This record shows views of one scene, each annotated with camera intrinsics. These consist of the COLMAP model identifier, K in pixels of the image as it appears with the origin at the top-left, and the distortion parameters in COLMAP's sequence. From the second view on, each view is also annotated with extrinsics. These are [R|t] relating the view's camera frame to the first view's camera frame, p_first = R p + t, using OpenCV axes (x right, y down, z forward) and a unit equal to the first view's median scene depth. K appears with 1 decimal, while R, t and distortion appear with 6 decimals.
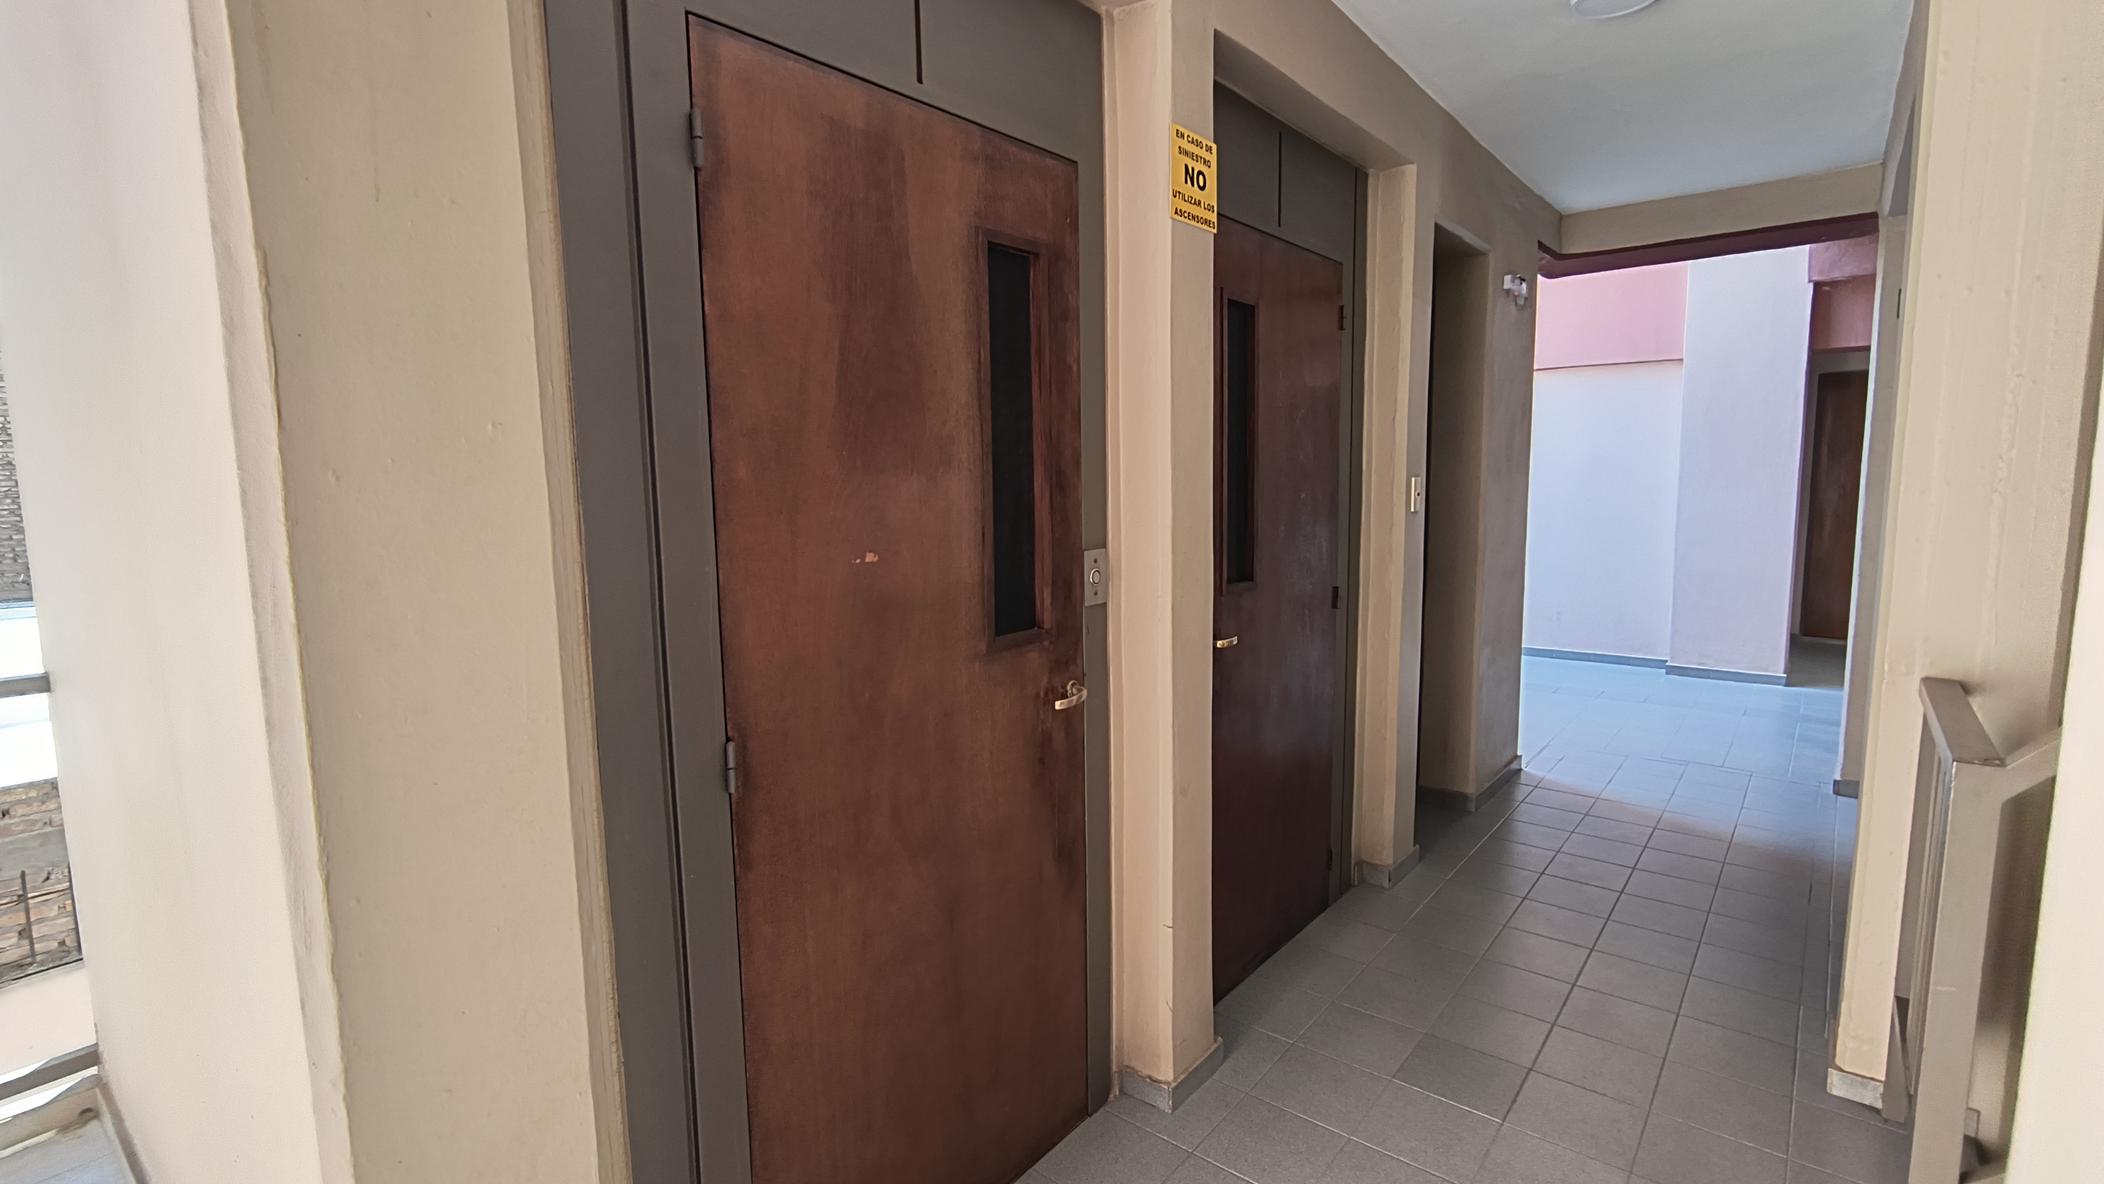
lens RADIAL K [[963.0, 0, 1051.2], [0, 963.0, 588.0], [0, 0, 1]] dist [-0.004444, 0.001797]
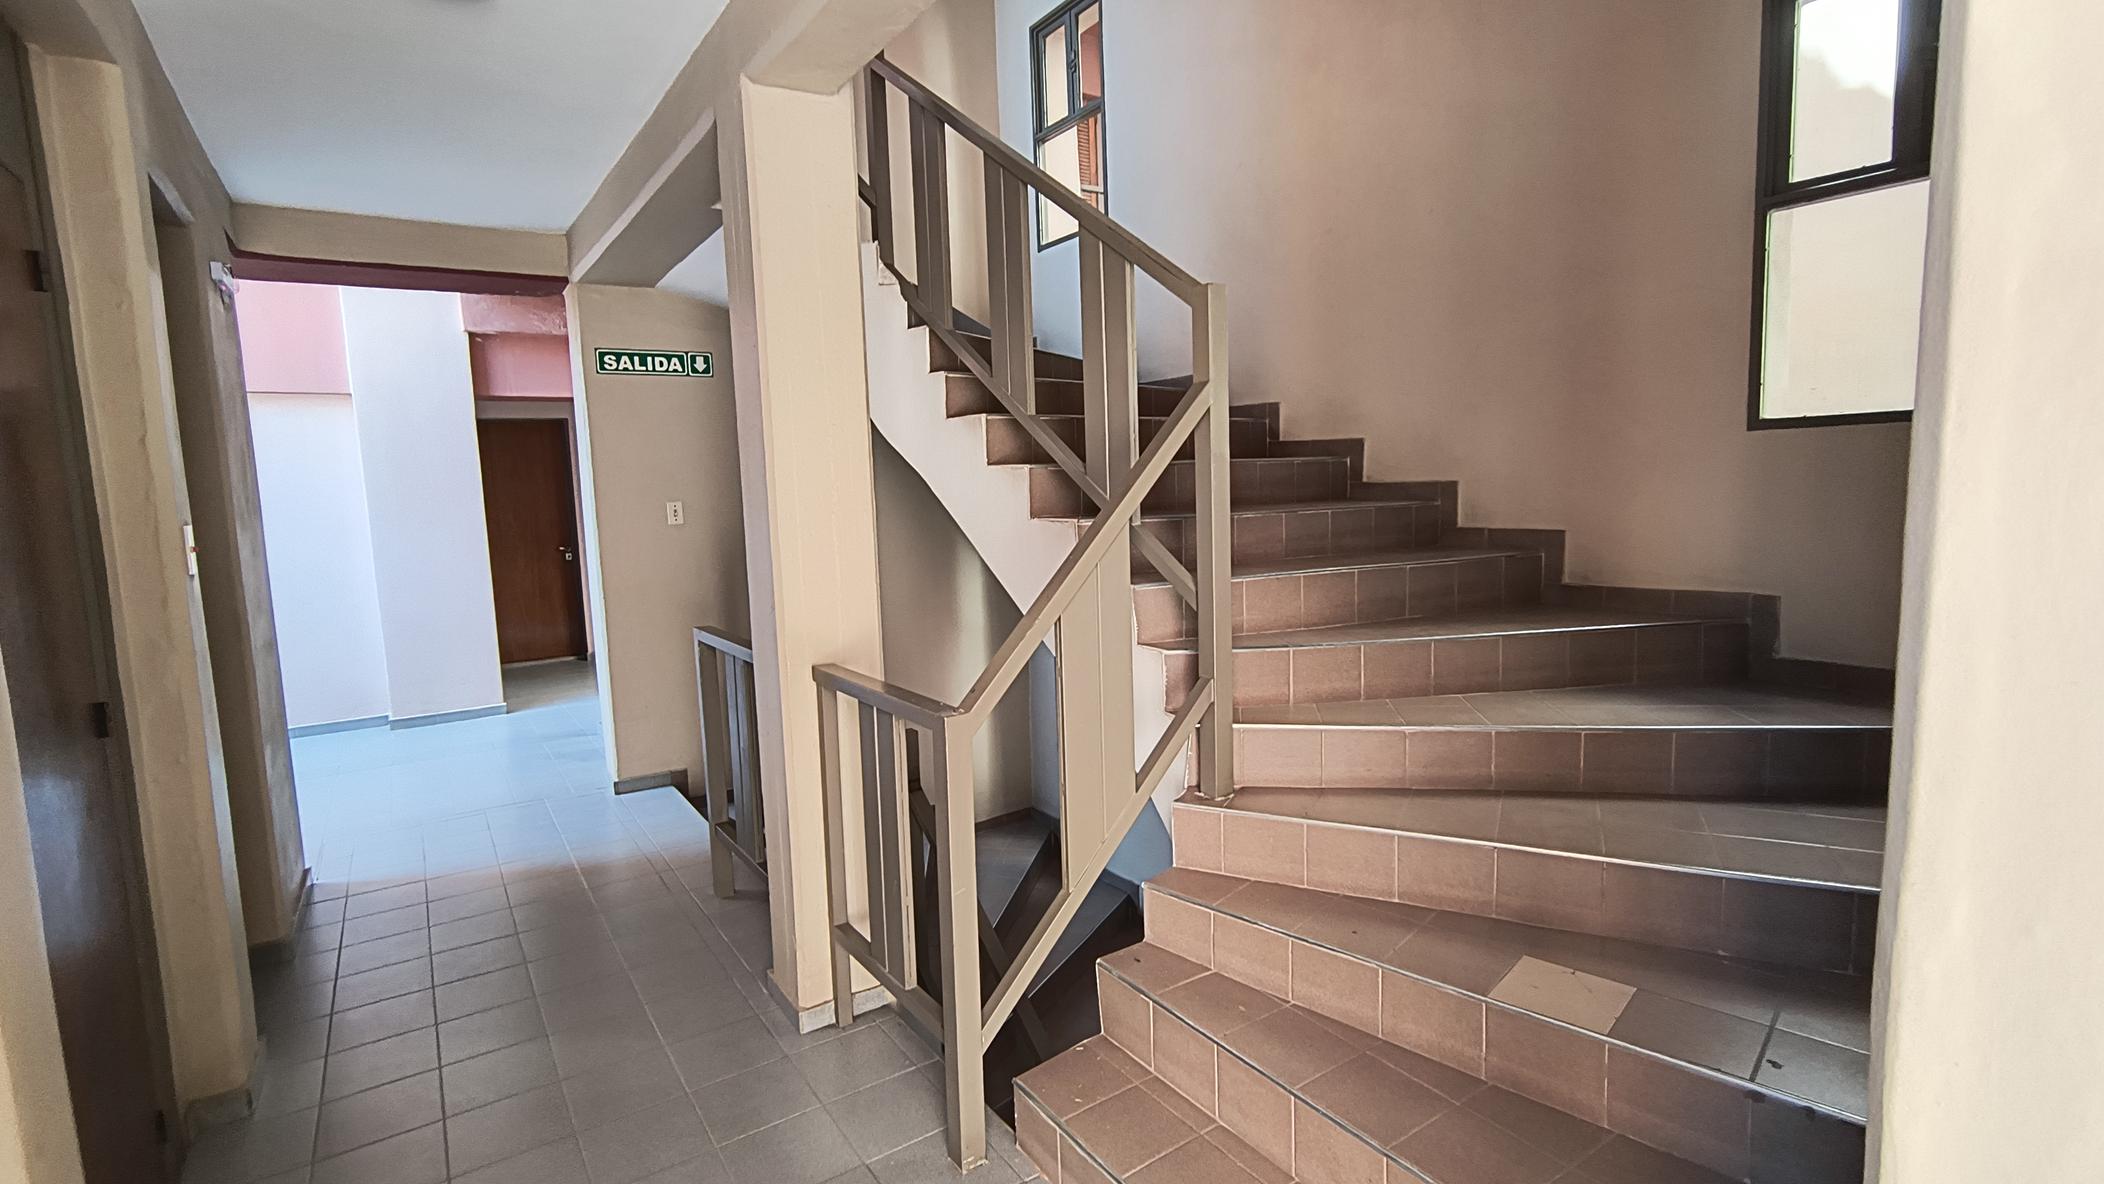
lens RADIAL K [[963.0, 0, 1050.9], [0, 963.0, 594.0], [0, 0, 1]] dist [-0.004444, 0.001797]
pose [[0.285928, -0.104847, 0.952498, -0.079533], [0.142390, 0.987610, 0.065968, -0.017412], [-0.947613, 0.116764, 0.297315, 0.152041]]
